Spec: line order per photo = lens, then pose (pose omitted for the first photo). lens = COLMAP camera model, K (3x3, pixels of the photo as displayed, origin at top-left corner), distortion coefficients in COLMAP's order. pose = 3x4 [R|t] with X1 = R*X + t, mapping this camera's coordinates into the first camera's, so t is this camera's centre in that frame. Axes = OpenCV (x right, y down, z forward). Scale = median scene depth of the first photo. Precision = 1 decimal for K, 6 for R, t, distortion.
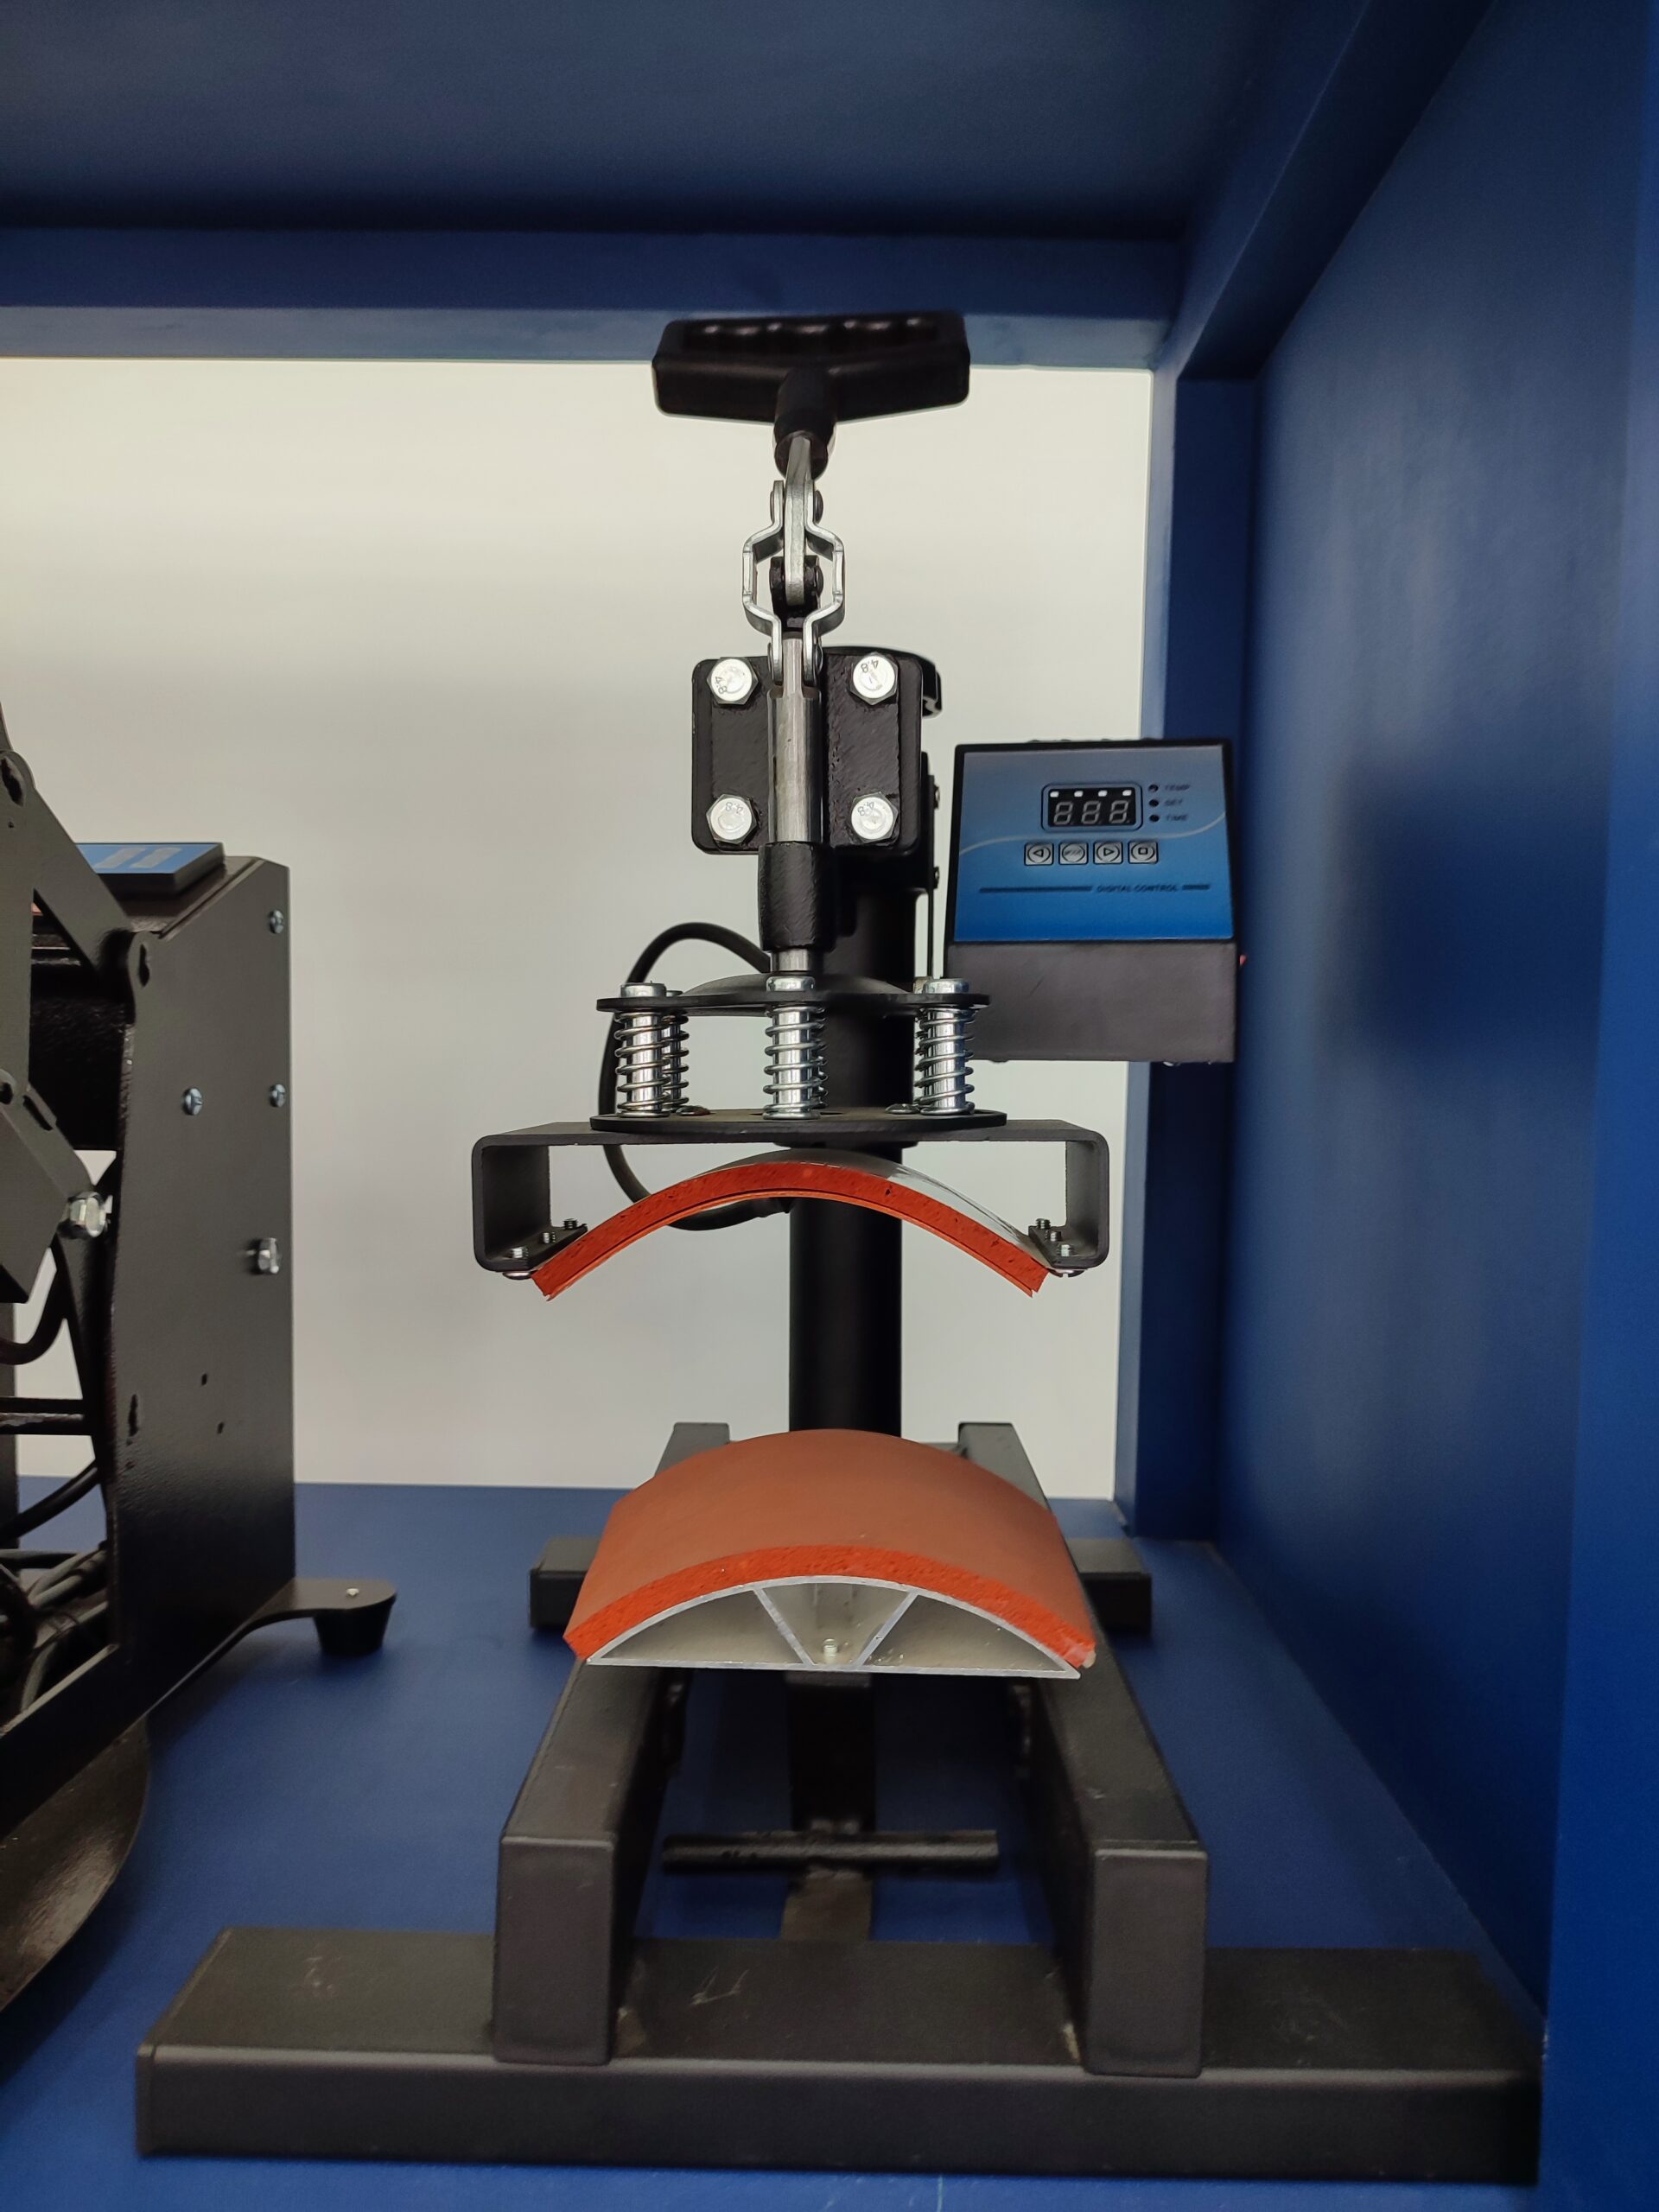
lens RADIAL K [[1616.8, 0, 828.2], [0, 1616.8, 1107.5], [0, 0, 1]] dist [0.009380, -0.014949]
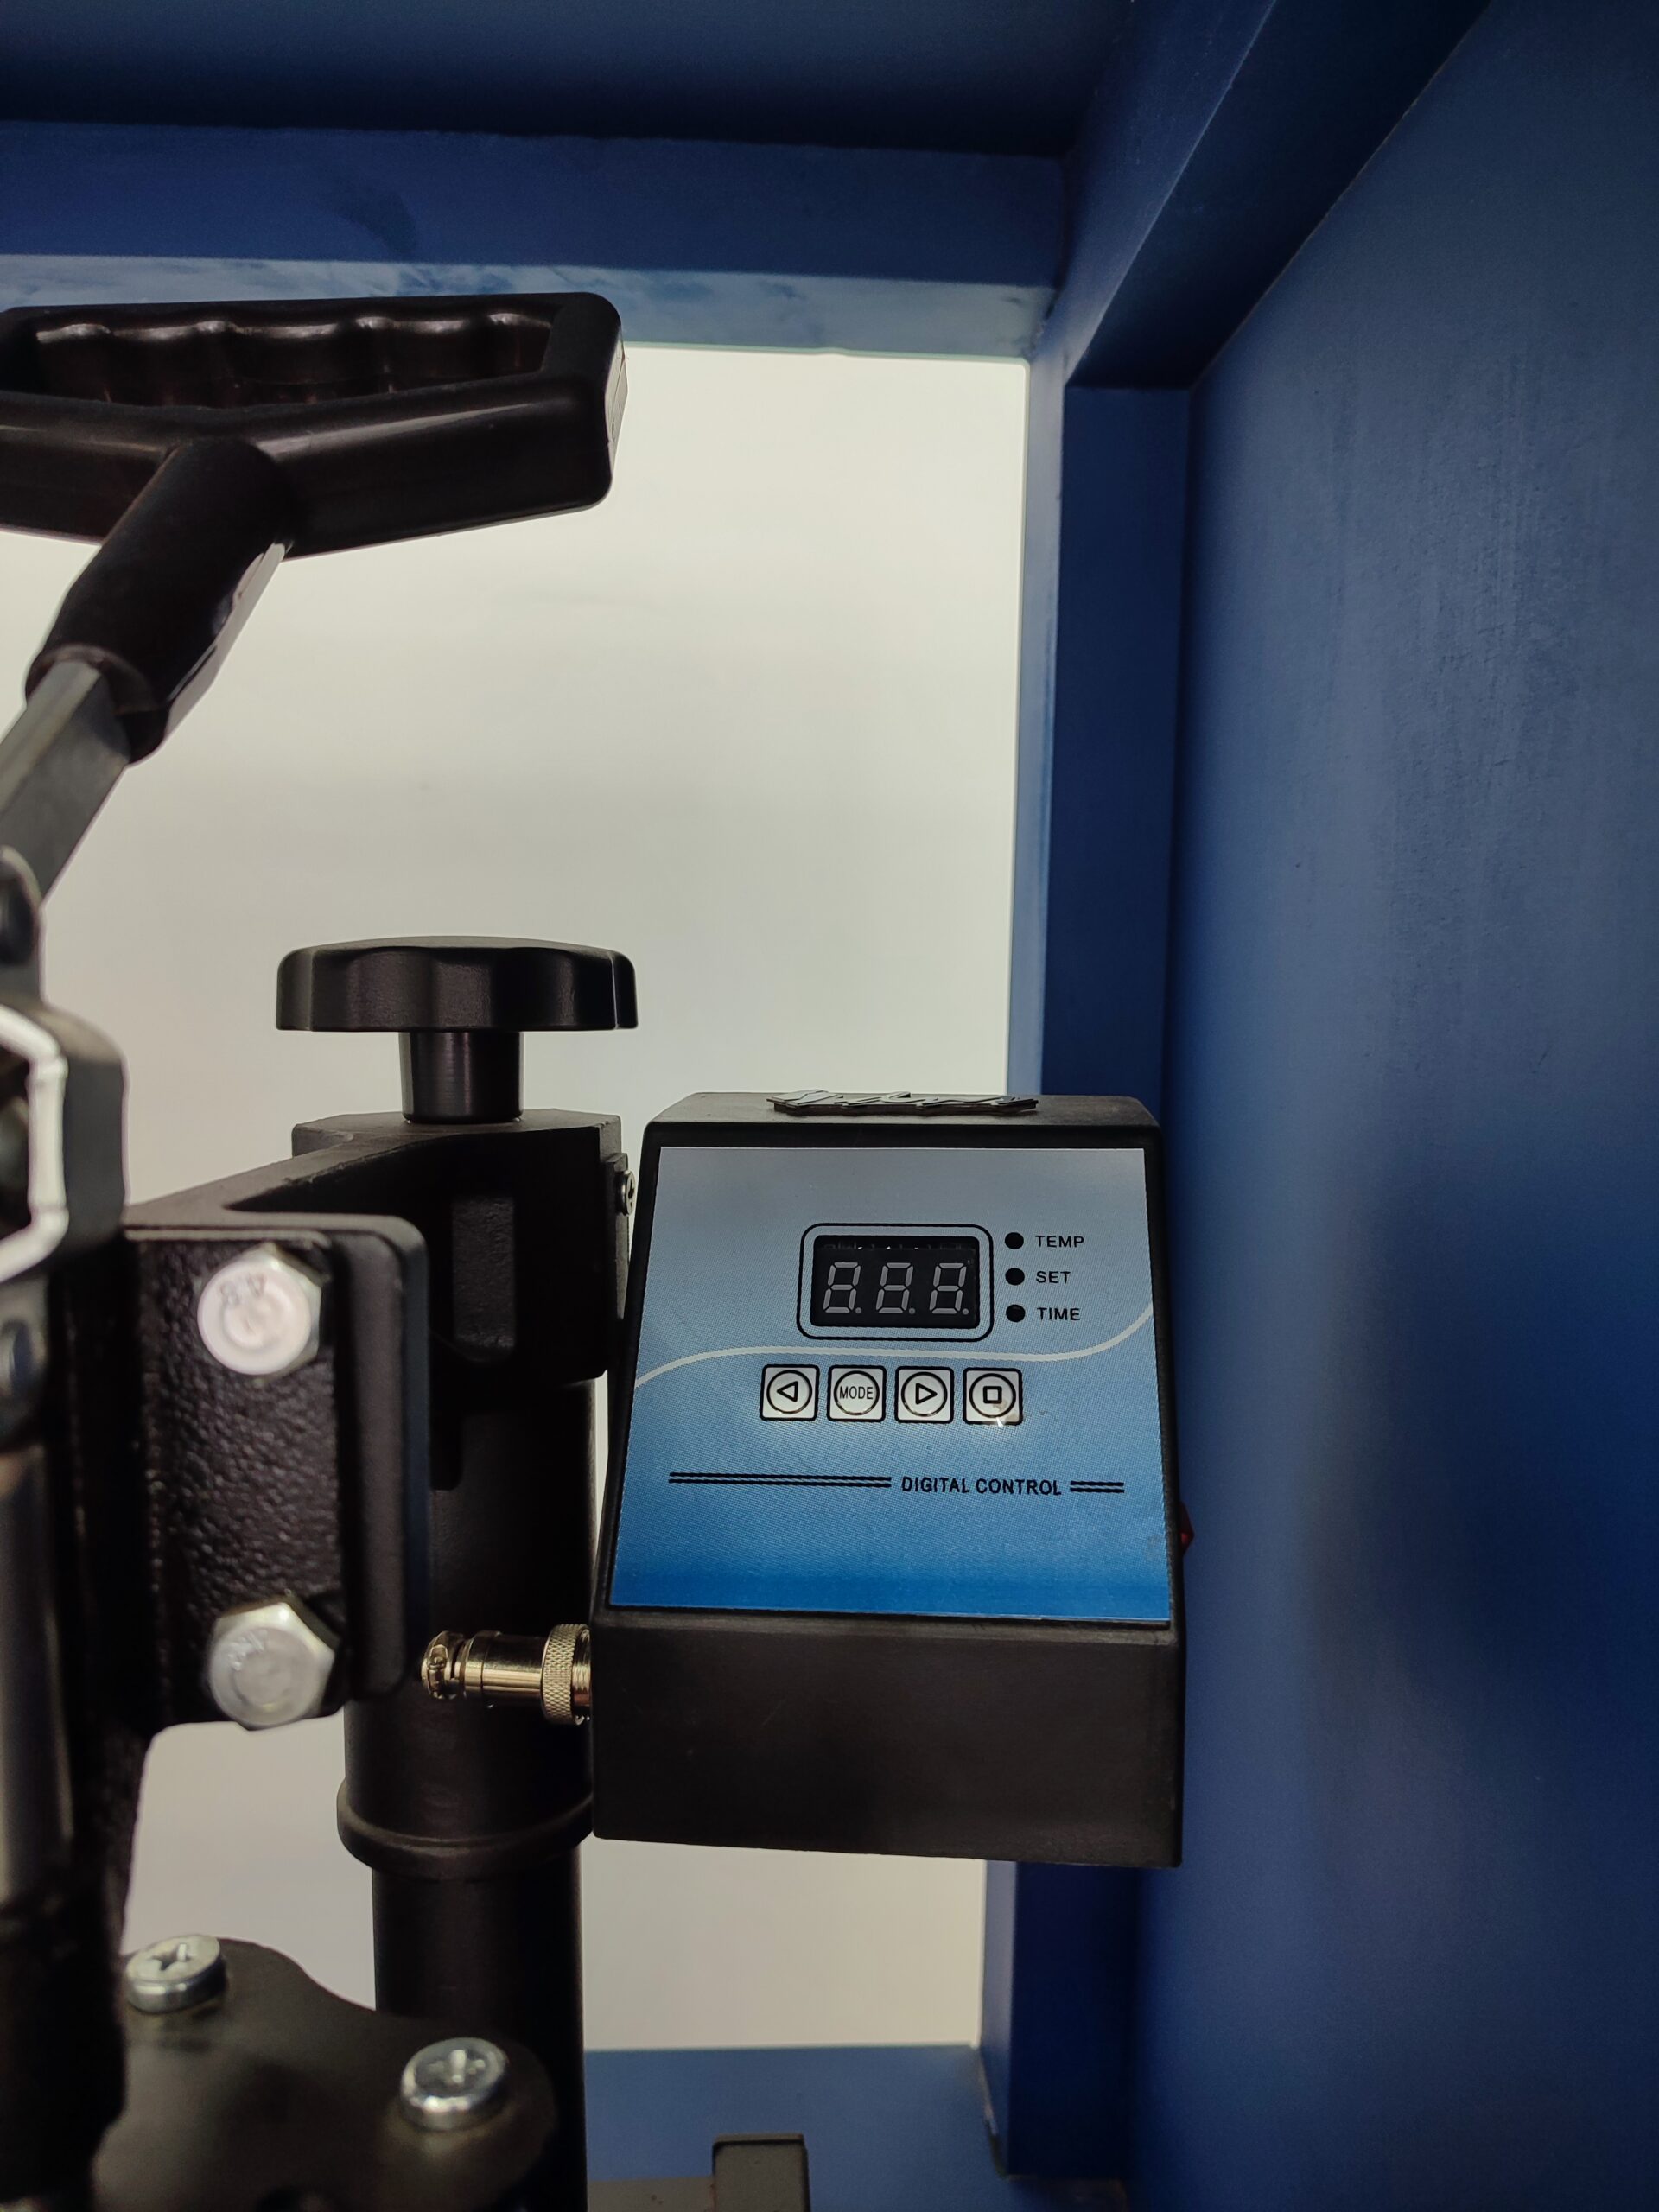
lens RADIAL K [[1616.8, 0, 828.7], [0, 1616.8, 1107.8], [0, 0, 1]] dist [0.009380, -0.014949]
pose [[0.998287, -0.011561, 0.057356, 0.113906], [0.008947, 0.998919, 0.045623, -0.267260], [-0.057821, -0.045031, 0.997311, 0.495801]]
